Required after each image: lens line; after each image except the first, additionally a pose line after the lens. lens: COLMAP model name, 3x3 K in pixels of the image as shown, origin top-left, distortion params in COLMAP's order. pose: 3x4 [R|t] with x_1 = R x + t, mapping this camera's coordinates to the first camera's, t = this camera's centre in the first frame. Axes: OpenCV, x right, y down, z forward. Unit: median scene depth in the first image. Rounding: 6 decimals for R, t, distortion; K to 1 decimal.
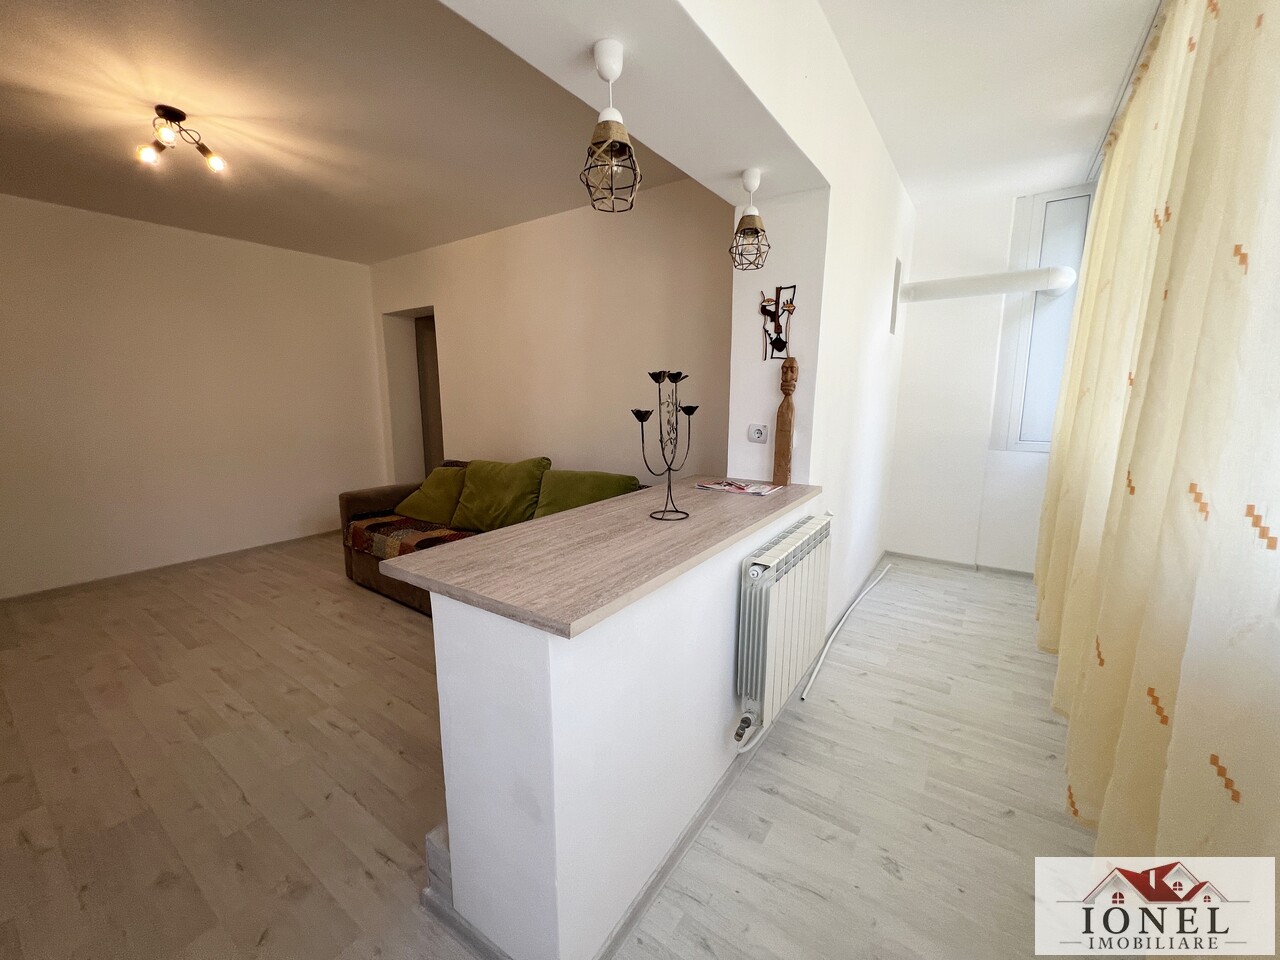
lens RADIAL K [[510.3, 0, 640.9], [0, 510.3, 482.6], [0, 0, 1]] dist [-0.003121, -0.000223]
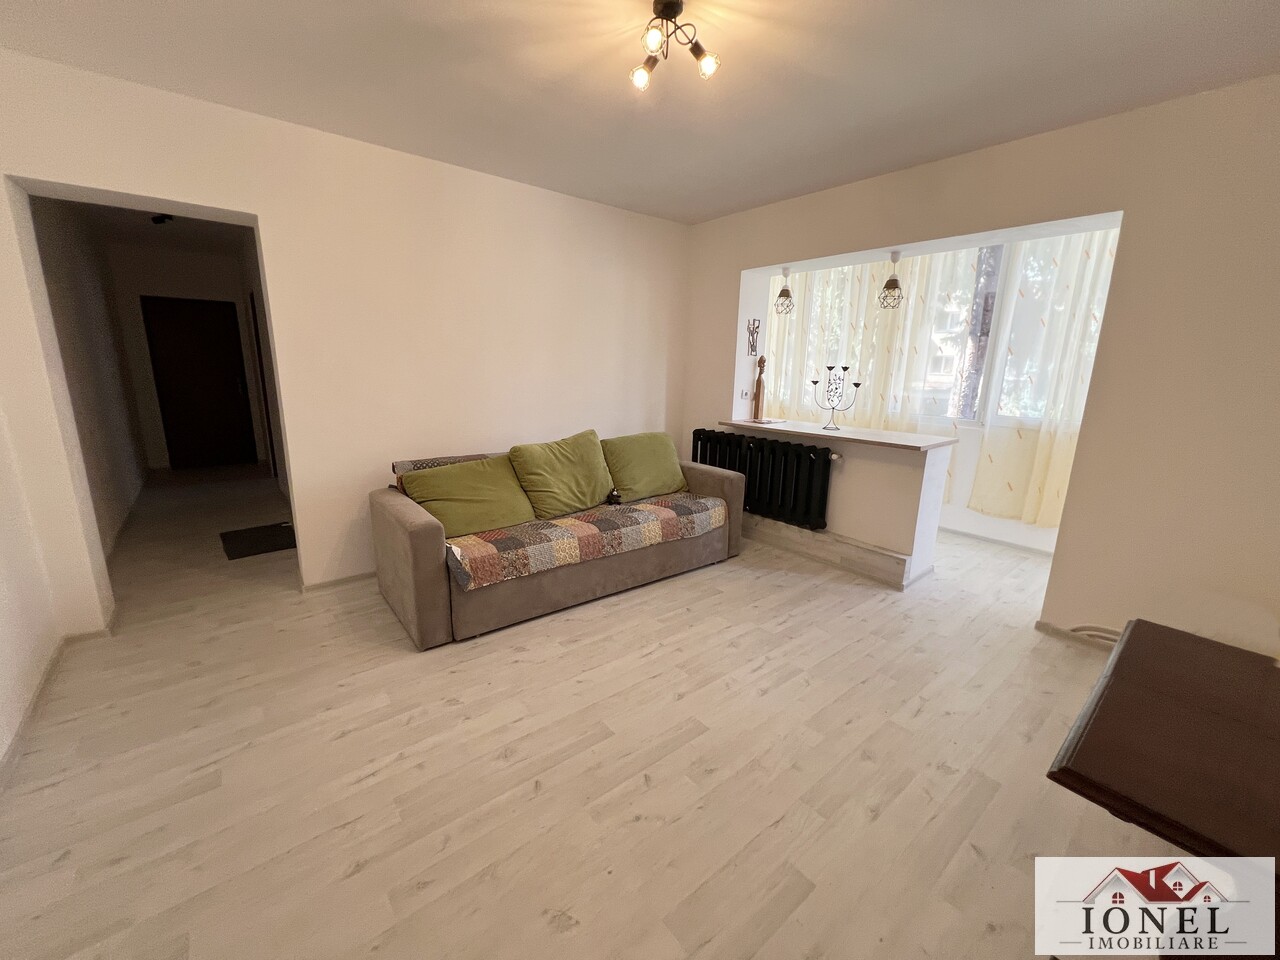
lens RADIAL K [[508.7, 0, 637.8], [0, 508.7, 480.0], [0, 0, 1]] dist [-0.002939, -0.000148]
pose [[0.278505, -0.204590, 0.938391, -1.761721], [0.147436, 0.974575, 0.168721, -0.166124], [-0.949051, 0.091363, 0.301588, 0.853059]]
